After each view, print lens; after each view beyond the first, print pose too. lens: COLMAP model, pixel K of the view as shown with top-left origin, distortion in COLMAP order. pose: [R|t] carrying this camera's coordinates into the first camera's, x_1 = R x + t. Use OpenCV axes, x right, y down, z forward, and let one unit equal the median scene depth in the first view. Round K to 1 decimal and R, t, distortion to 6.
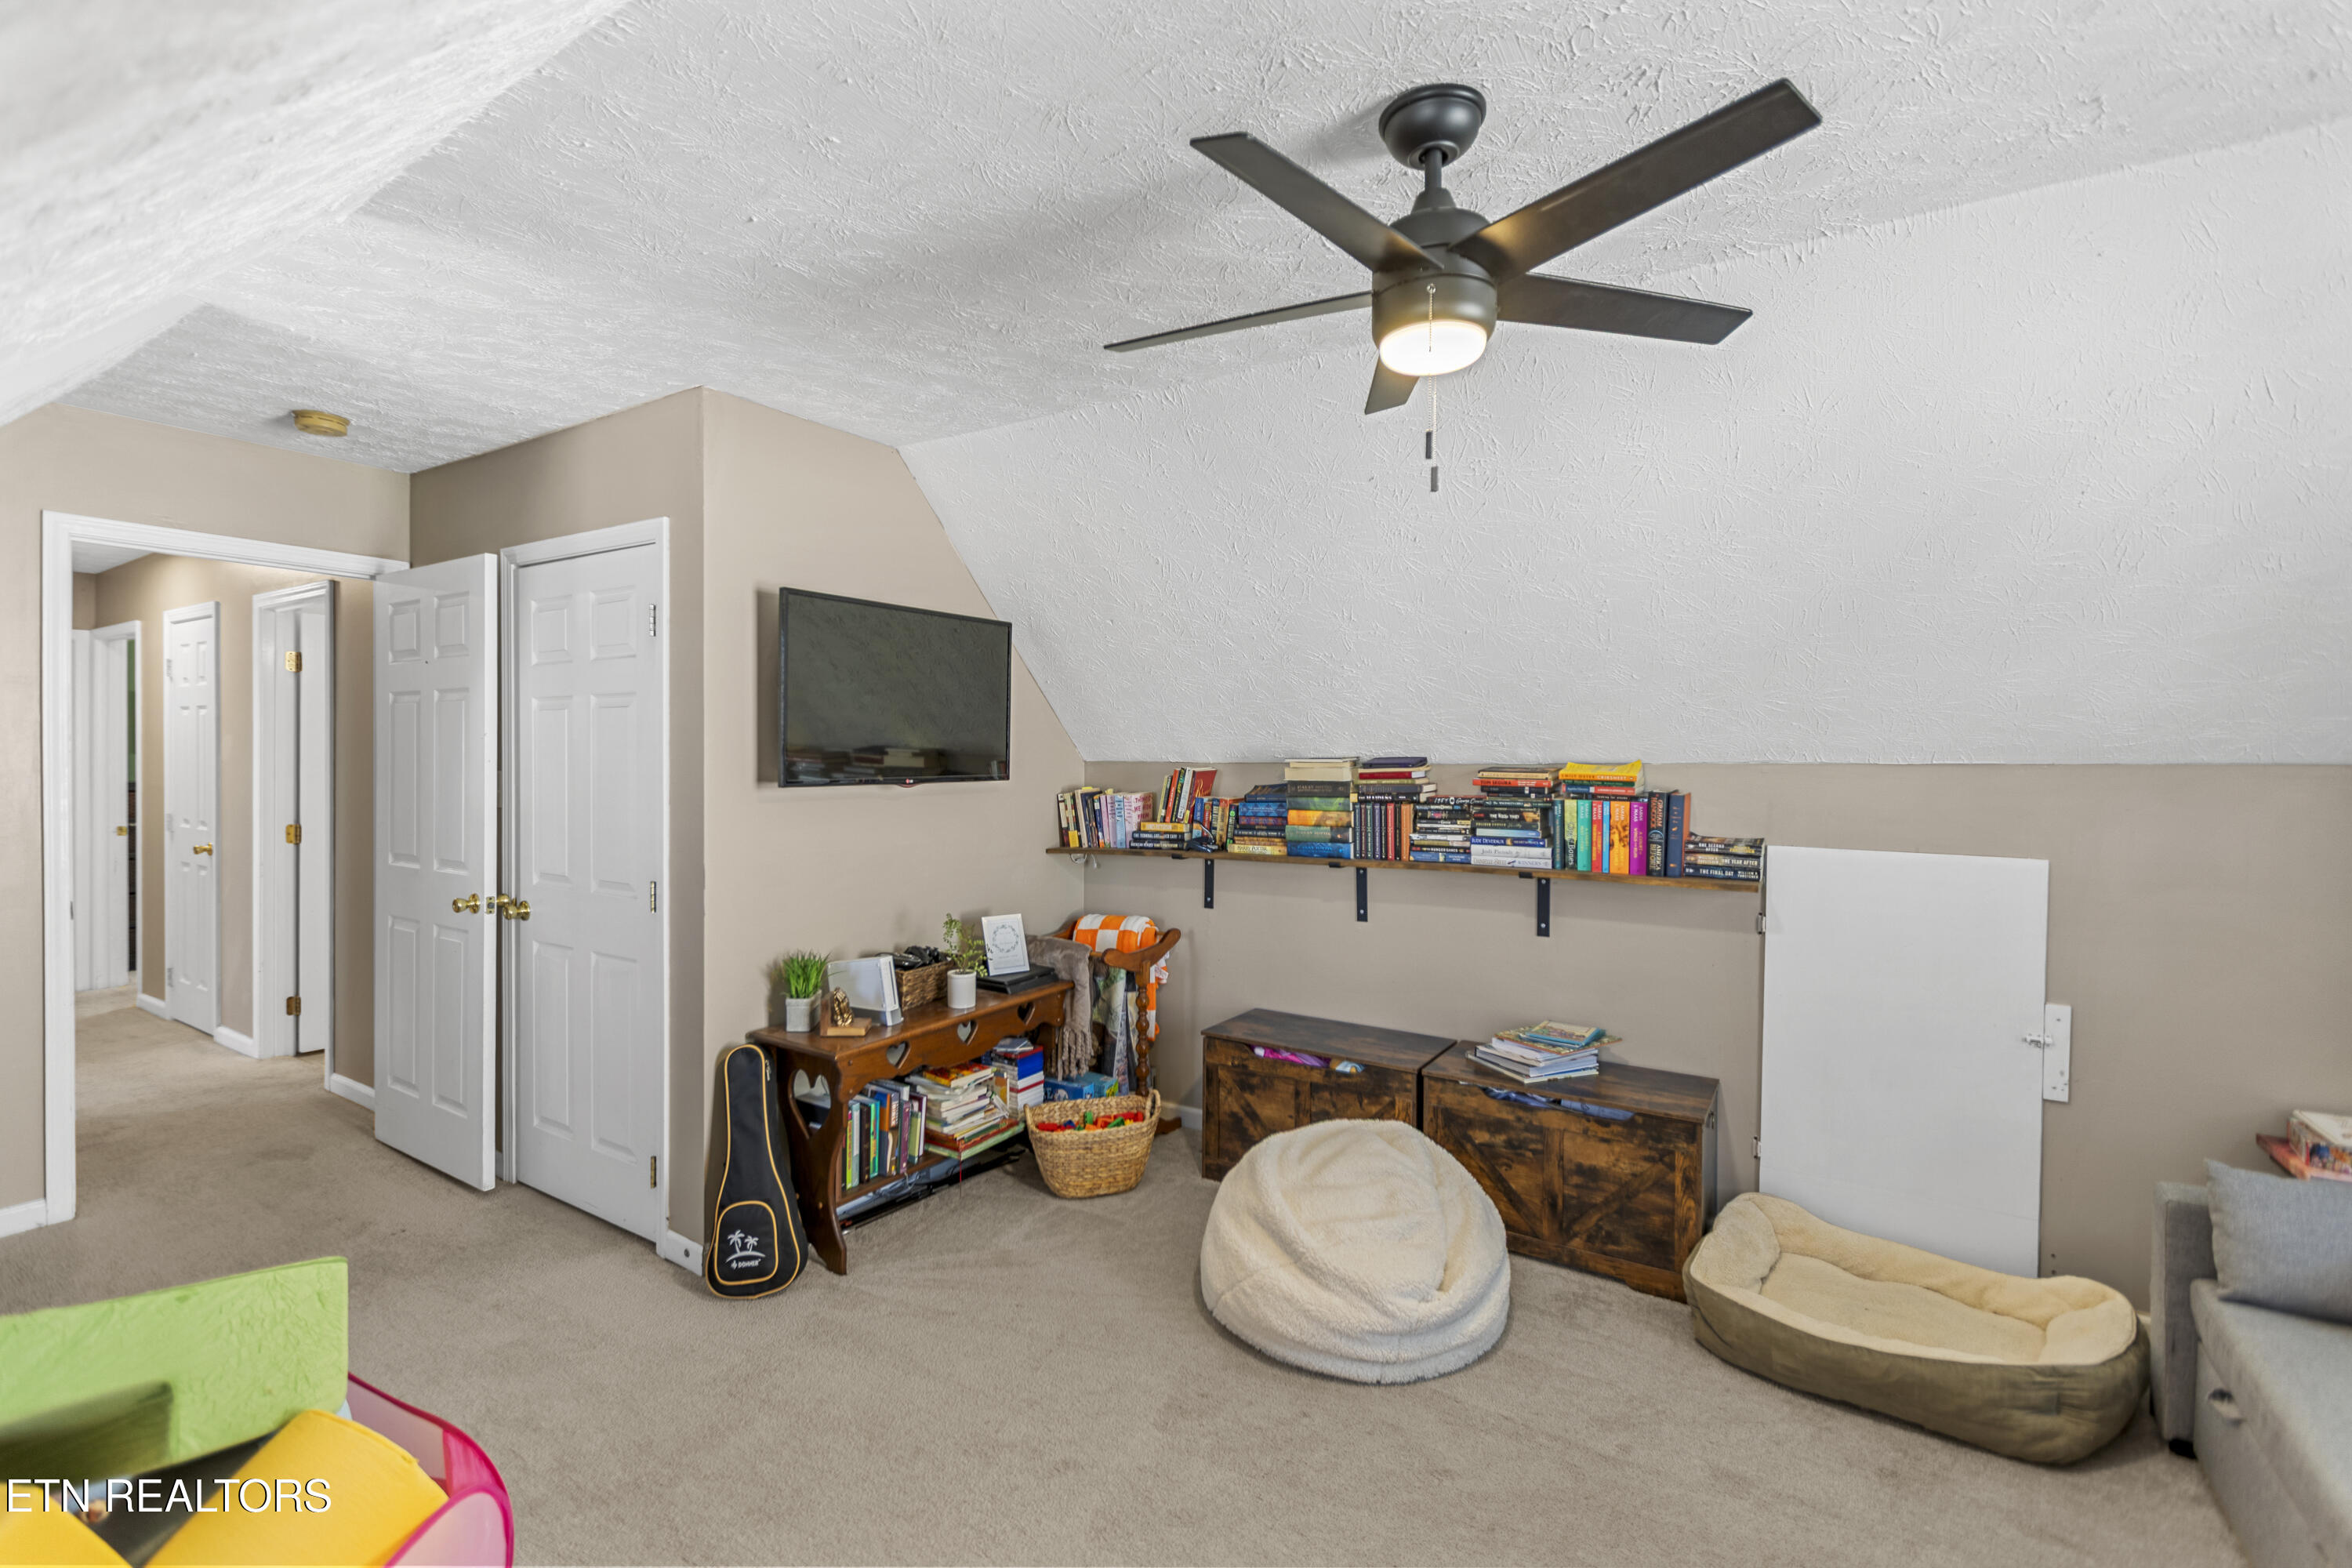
lens RADIAL K [[1044.5, 0, 1172.2], [0, 1044.5, 780.8], [0, 0, 1]] dist [0.003736, -0.001378]
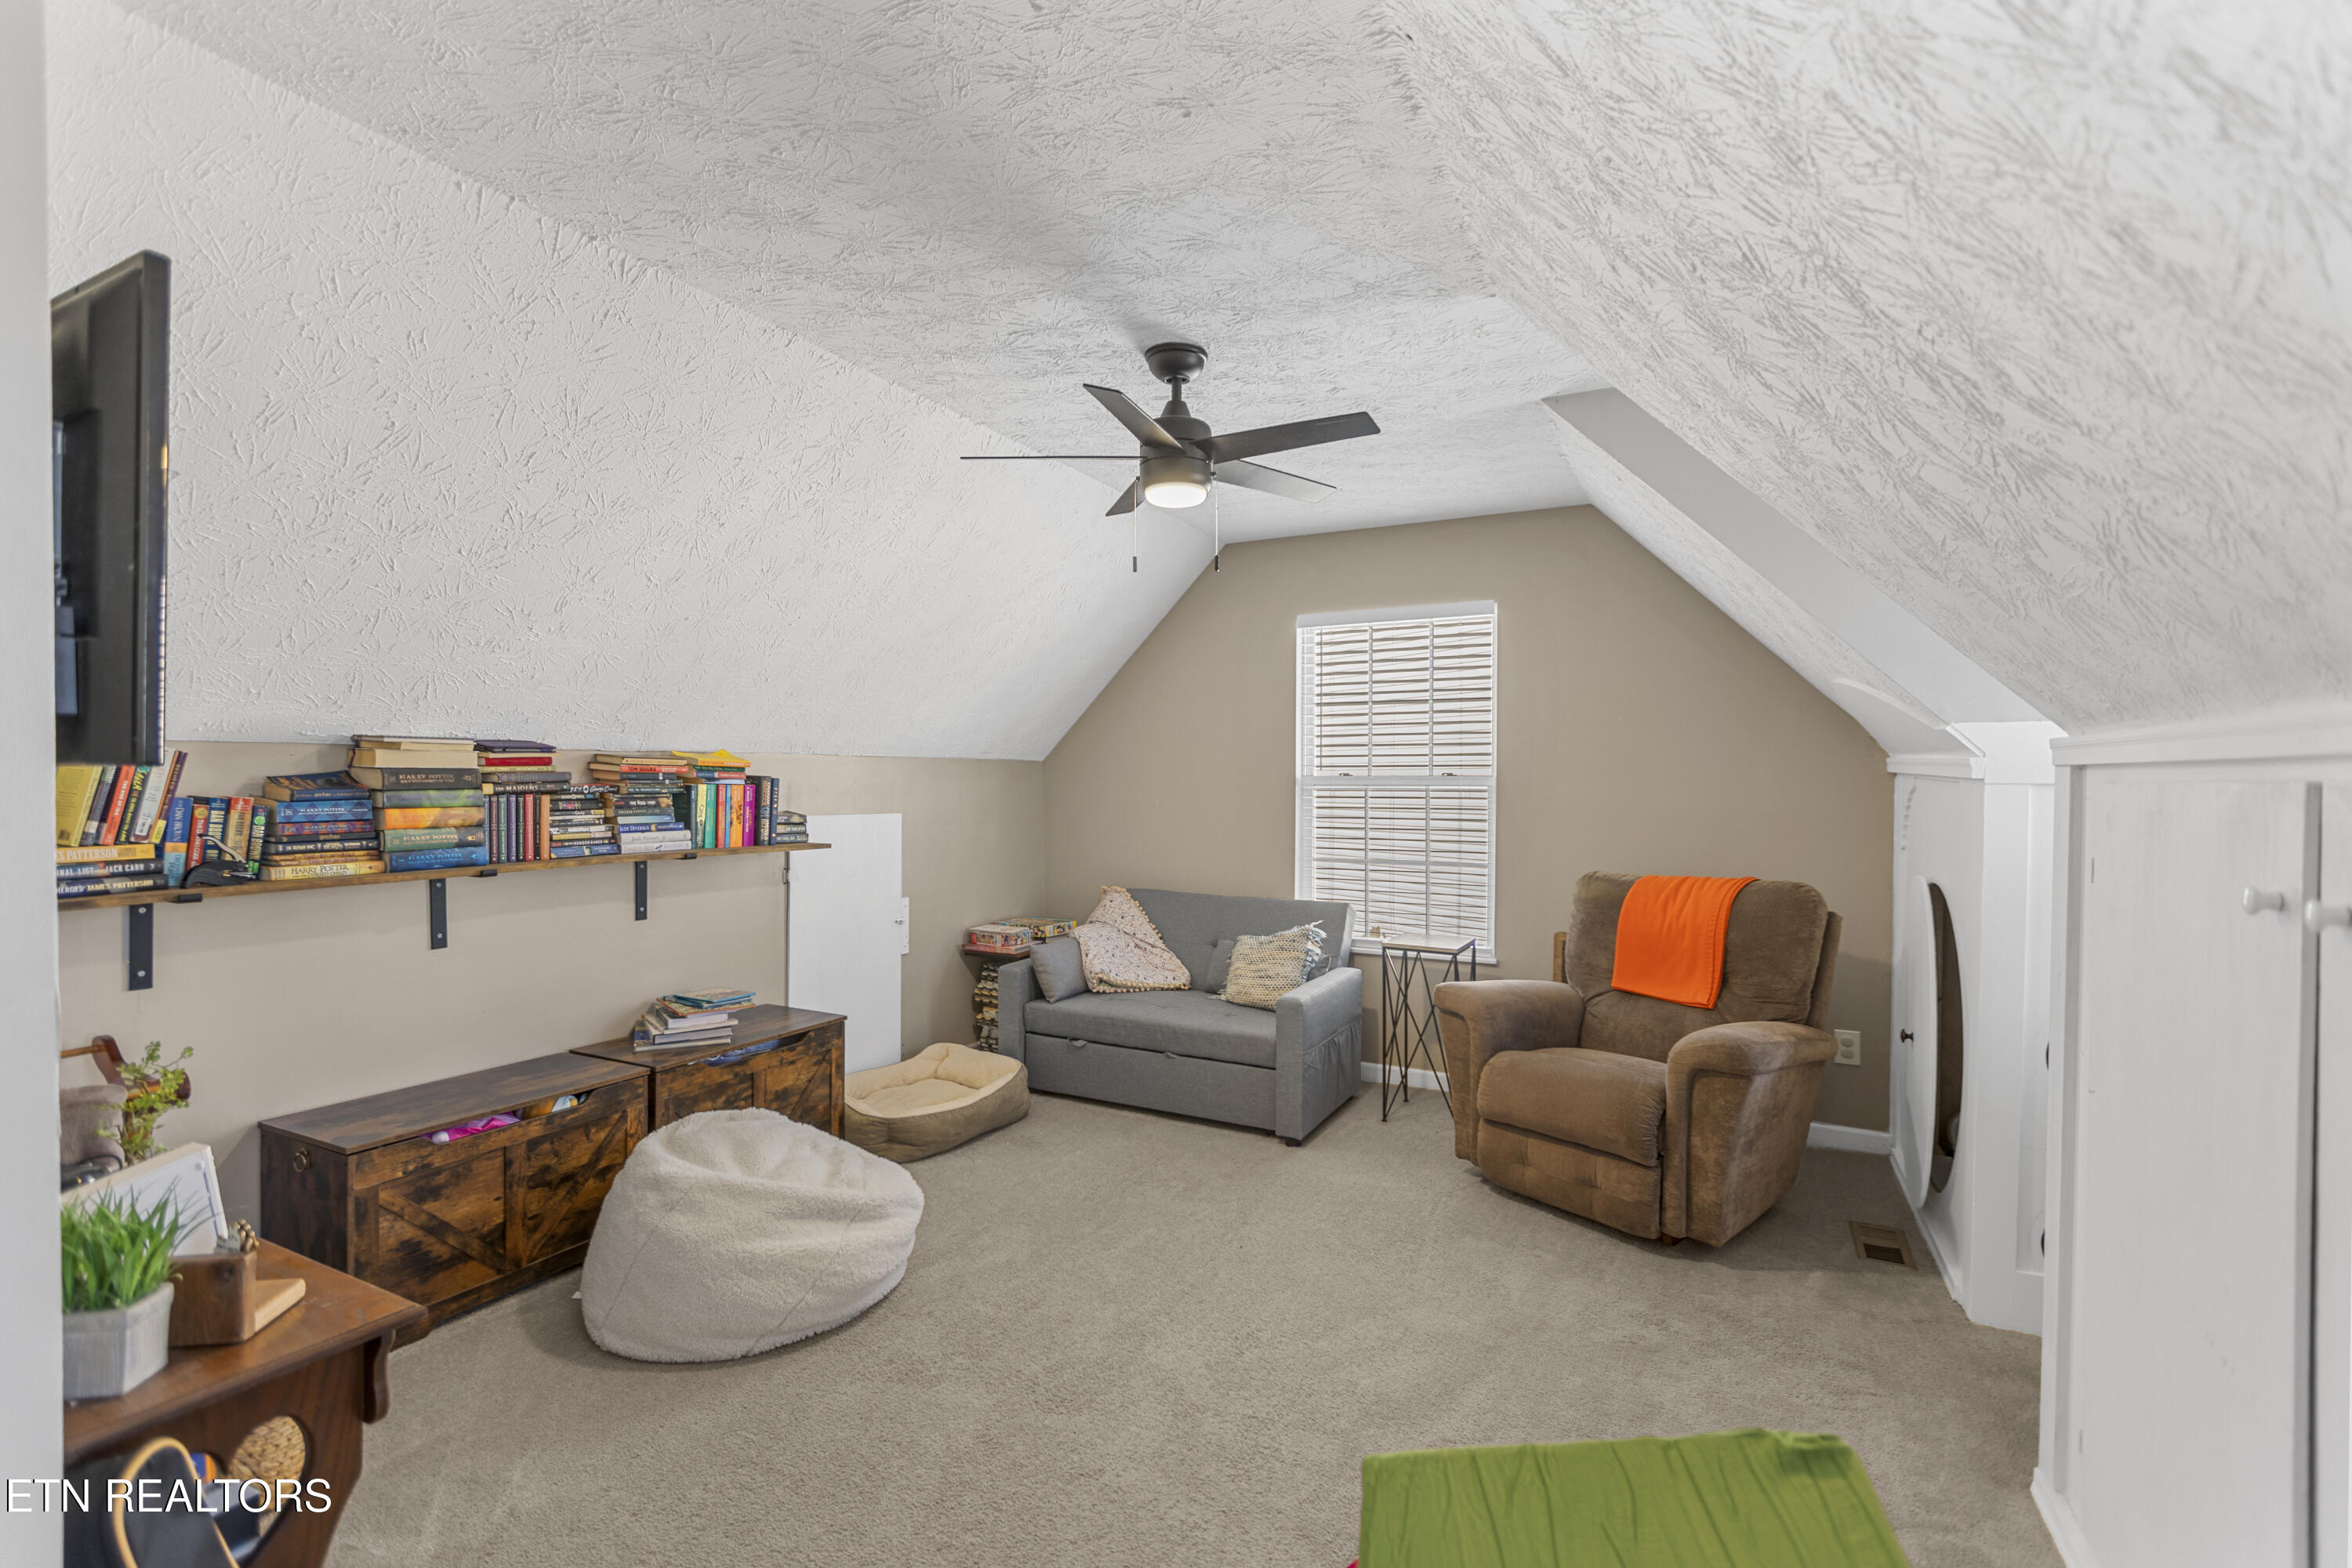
lens RADIAL K [[1044.5, 0, 1172.5], [0, 1044.5, 780.0], [0, 0, 1]] dist [0.003736, -0.001378]
pose [[-0.087802, -0.009533, 0.996092, -0.700752], [0.013002, 0.999858, 0.010716, 0.007637], [-0.996053, 0.013892, -0.087666, 0.560875]]
